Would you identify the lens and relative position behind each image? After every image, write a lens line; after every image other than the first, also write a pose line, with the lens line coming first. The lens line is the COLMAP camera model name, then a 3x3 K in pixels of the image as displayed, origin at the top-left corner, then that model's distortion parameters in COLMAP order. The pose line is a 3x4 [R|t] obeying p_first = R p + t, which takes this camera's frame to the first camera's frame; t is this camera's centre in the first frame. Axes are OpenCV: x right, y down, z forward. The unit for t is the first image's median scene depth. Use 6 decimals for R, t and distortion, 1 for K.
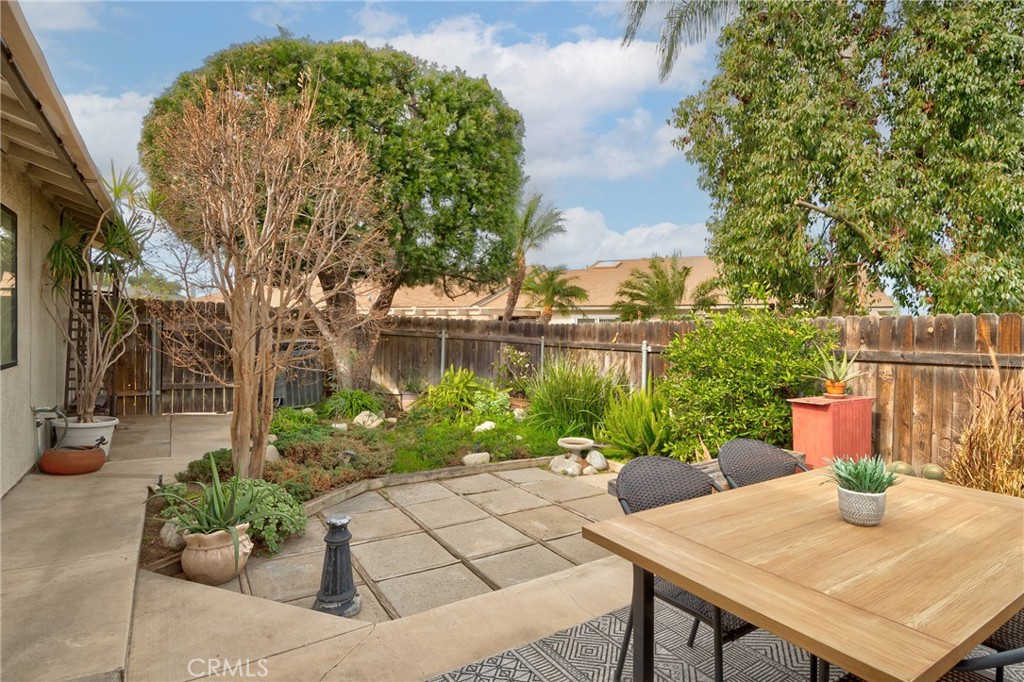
lens RADIAL K [[532.5, 0, 534.2], [0, 532.5, 337.2], [0, 0, 1]] dist [0.035808, 0.000041]
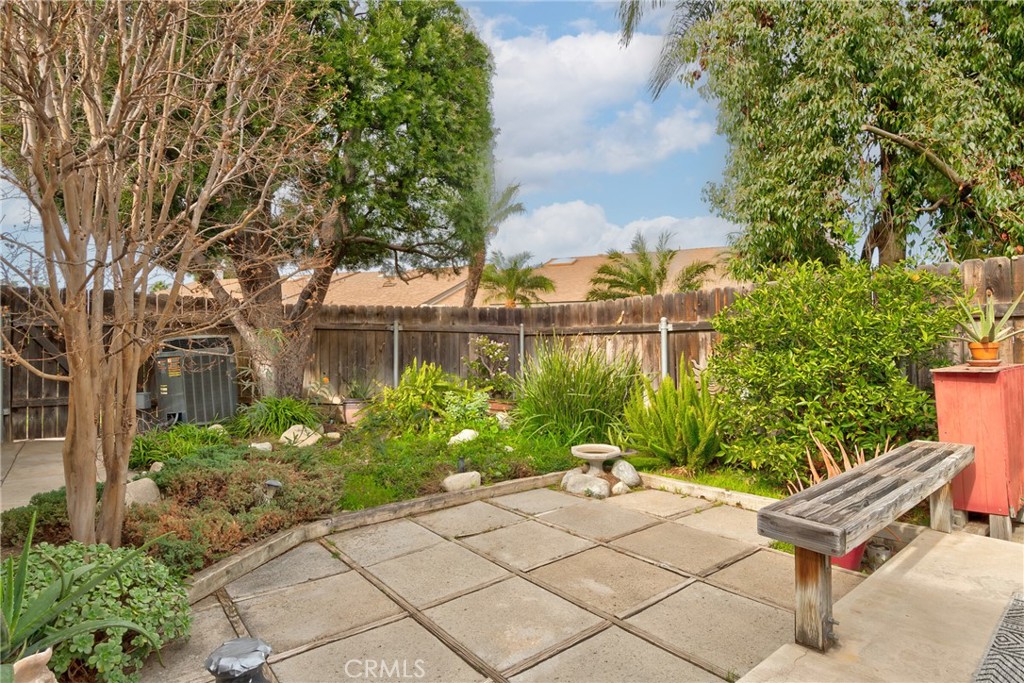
lens RADIAL K [[538.7, 0, 531.4], [0, 538.7, 332.5], [0, 0, 1]] dist [0.013197, -0.001728]
pose [[0.993734, -0.029329, 0.107857, -0.083862], [0.032673, 0.999034, -0.029374, 0.052402], [-0.106891, 0.032714, 0.993732, 0.261041]]
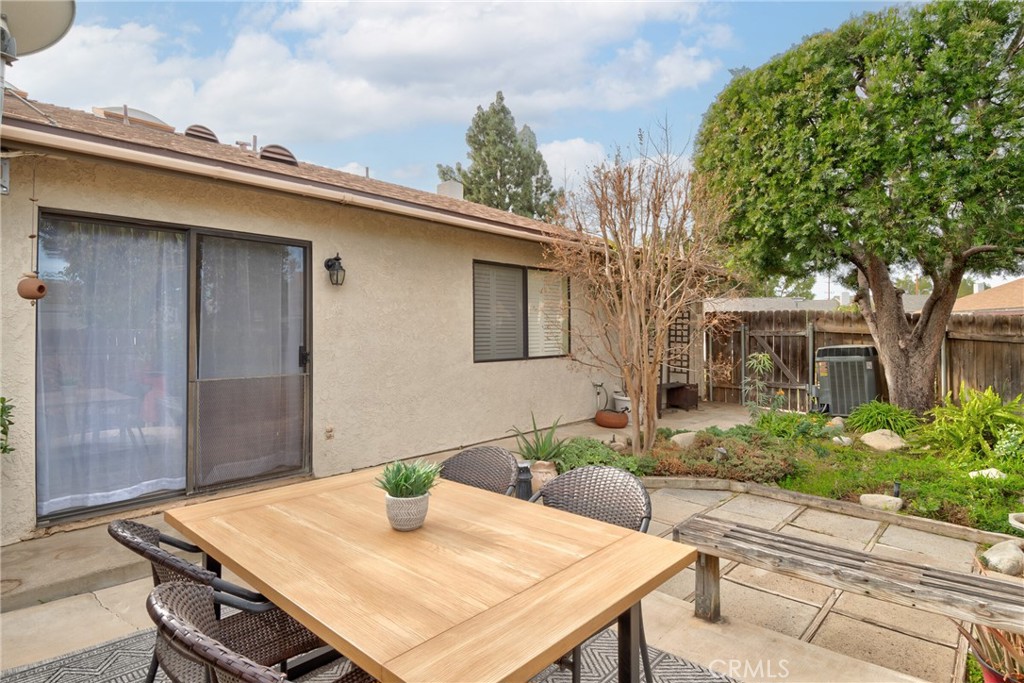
lens RADIAL K [[538.7, 0, 531.4], [0, 538.7, 332.5], [0, 0, 1]] dist [0.013197, -0.001728]
pose [[0.239686, -0.016101, -0.970717, 0.502570], [-0.004768, 0.999831, -0.017761, 0.001164], [0.970839, 0.008885, 0.239569, 0.307016]]
